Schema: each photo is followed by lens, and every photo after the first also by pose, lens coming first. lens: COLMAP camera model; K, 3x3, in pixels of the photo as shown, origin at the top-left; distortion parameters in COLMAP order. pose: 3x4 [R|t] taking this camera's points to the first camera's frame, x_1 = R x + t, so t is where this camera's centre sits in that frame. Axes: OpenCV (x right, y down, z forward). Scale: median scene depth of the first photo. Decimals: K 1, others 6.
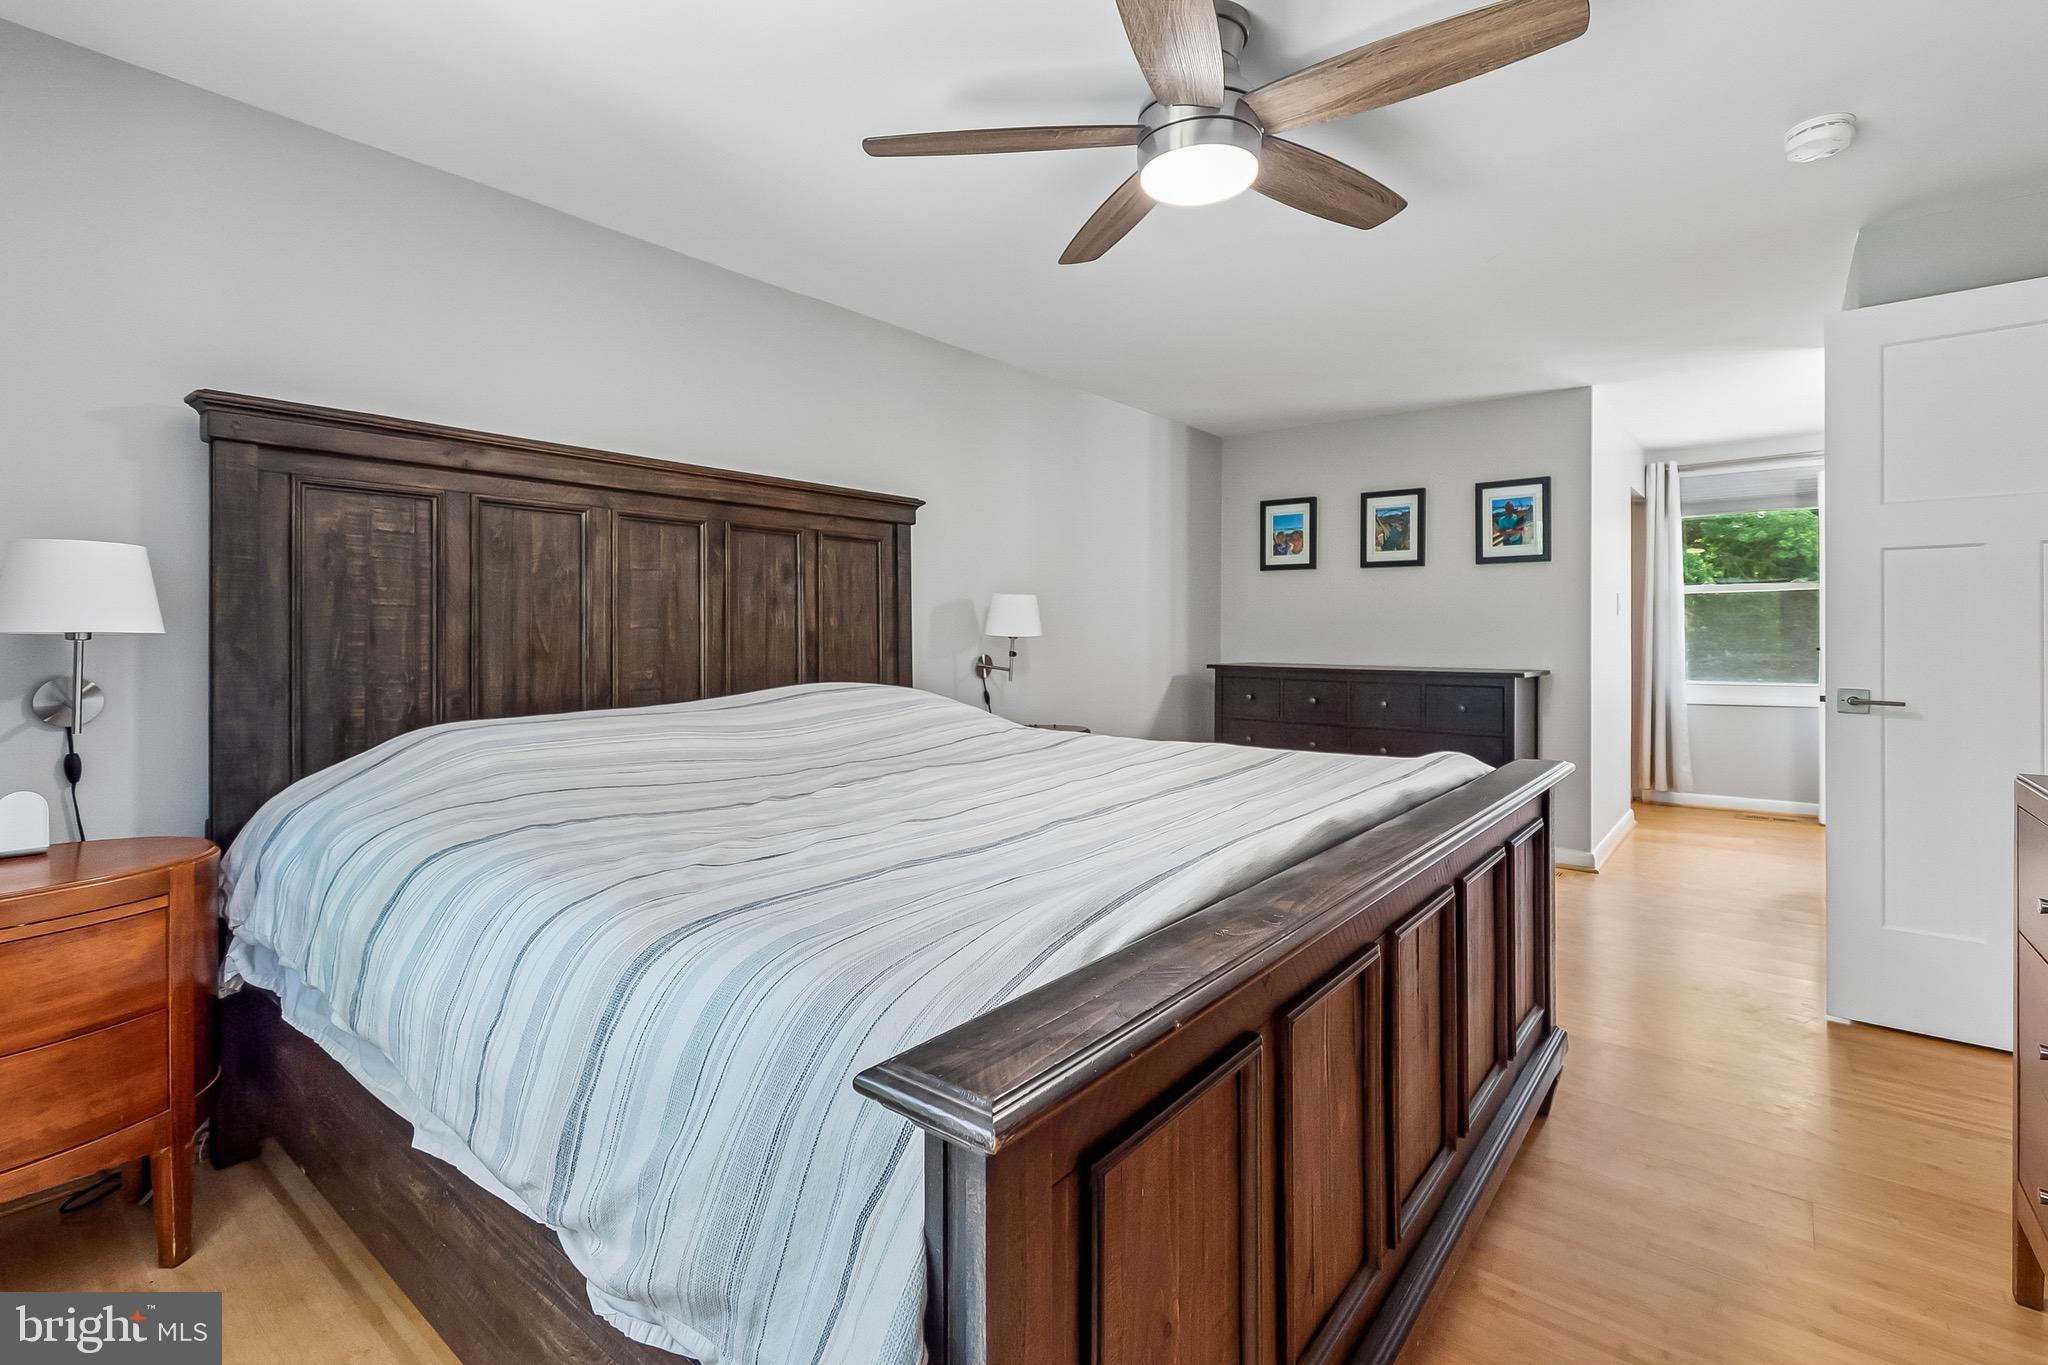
lens RADIAL K [[924.2, 0, 1029.9], [0, 924.2, 649.9], [0, 0, 1]] dist [0.011039, -0.003935]
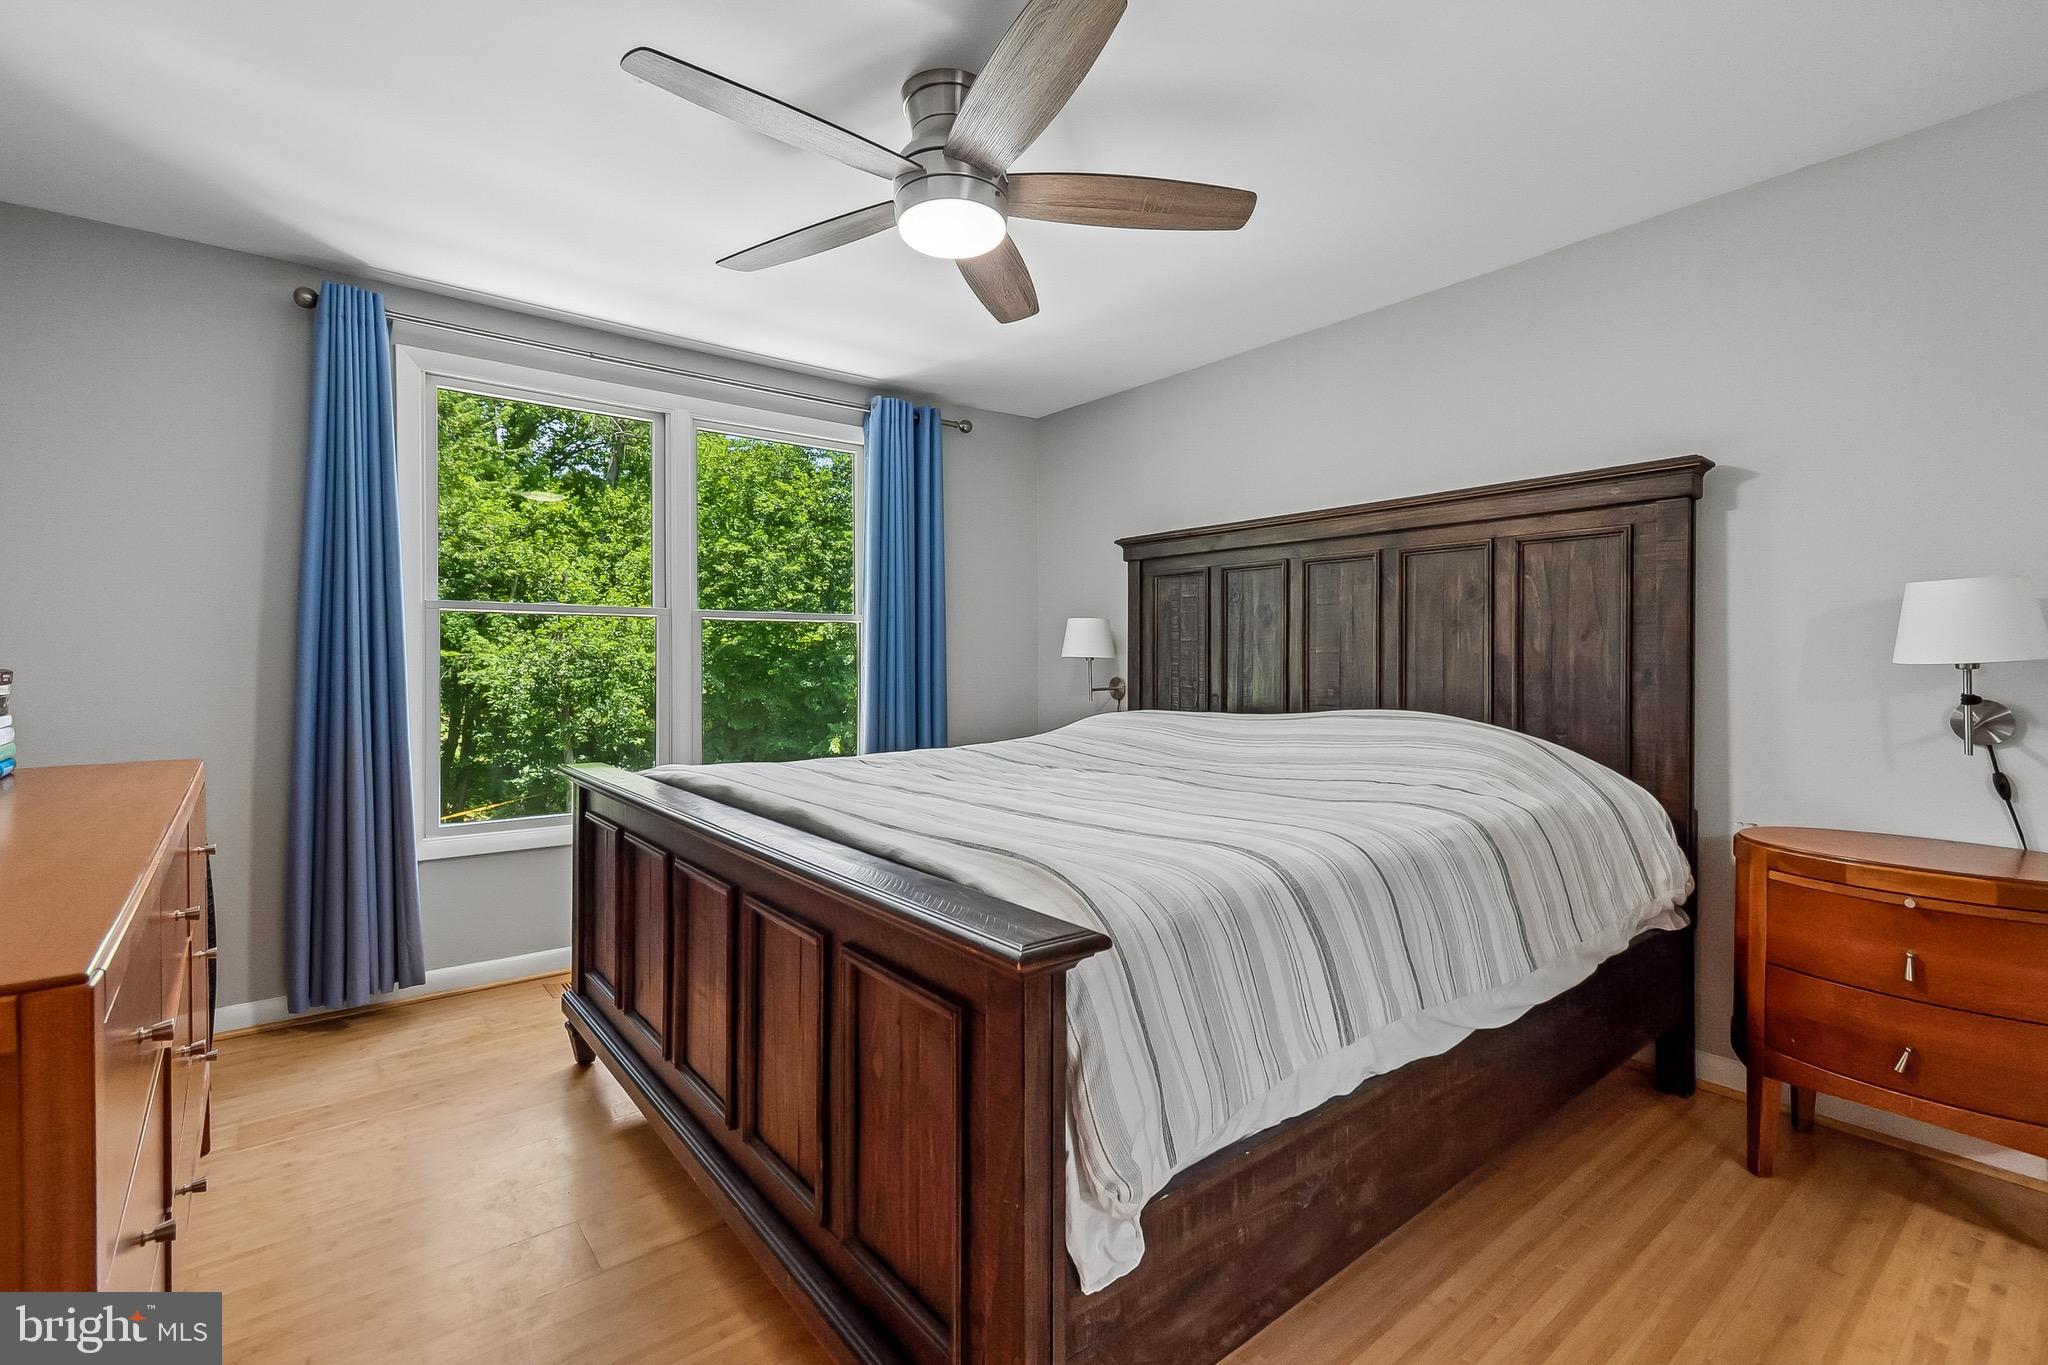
lens RADIAL K [[924.2, 0, 1029.9], [0, 924.2, 649.9], [0, 0, 1]] dist [0.011039, -0.003935]
pose [[-0.210309, -0.006076, -0.977616, 0.802850], [-0.014235, 0.999894, -0.003152, -0.018493], [0.977531, 0.013253, -0.210373, 0.859682]]
